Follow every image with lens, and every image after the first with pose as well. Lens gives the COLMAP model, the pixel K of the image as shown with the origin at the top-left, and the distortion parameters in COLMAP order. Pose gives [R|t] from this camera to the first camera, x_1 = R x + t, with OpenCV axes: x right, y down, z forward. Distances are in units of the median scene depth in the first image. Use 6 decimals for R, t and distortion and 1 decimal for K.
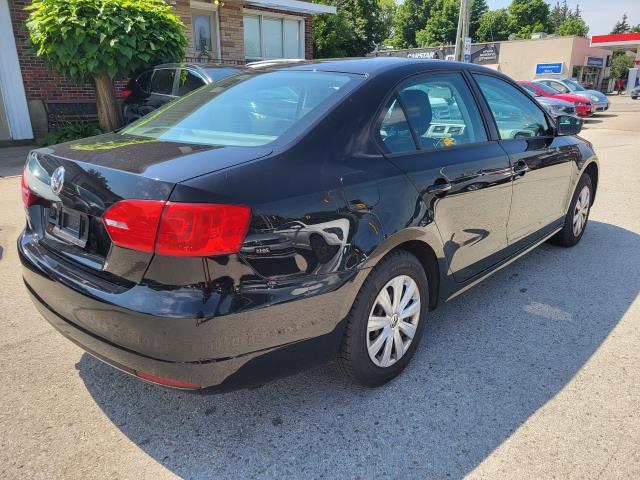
lens RADIAL K [[496.3, 0, 321.1], [0, 496.3, 241.9], [0, 0, 1]] dist [0.006609, 0.005173]
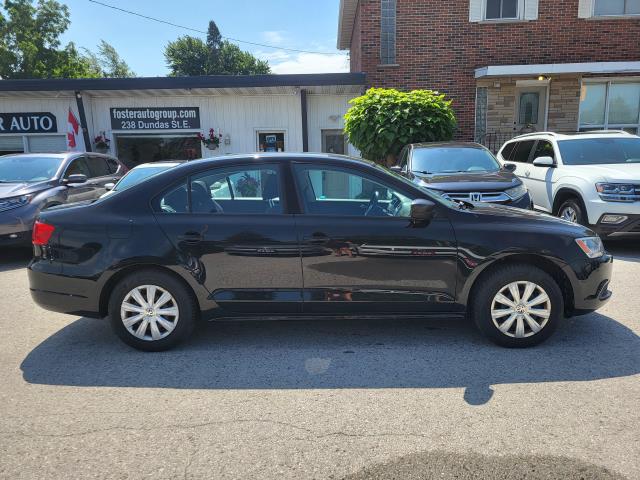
lens RADIAL K [[496.3, 0, 321.0], [0, 496.3, 239.4], [0, 0, 1]] dist [0.006609, 0.005173]
pose [[0.637495, 0.104663, -0.763313, 0.493680], [-0.203798, 0.978349, -0.036058, -0.038843], [0.743012, 0.178548, 0.645022, 0.086483]]
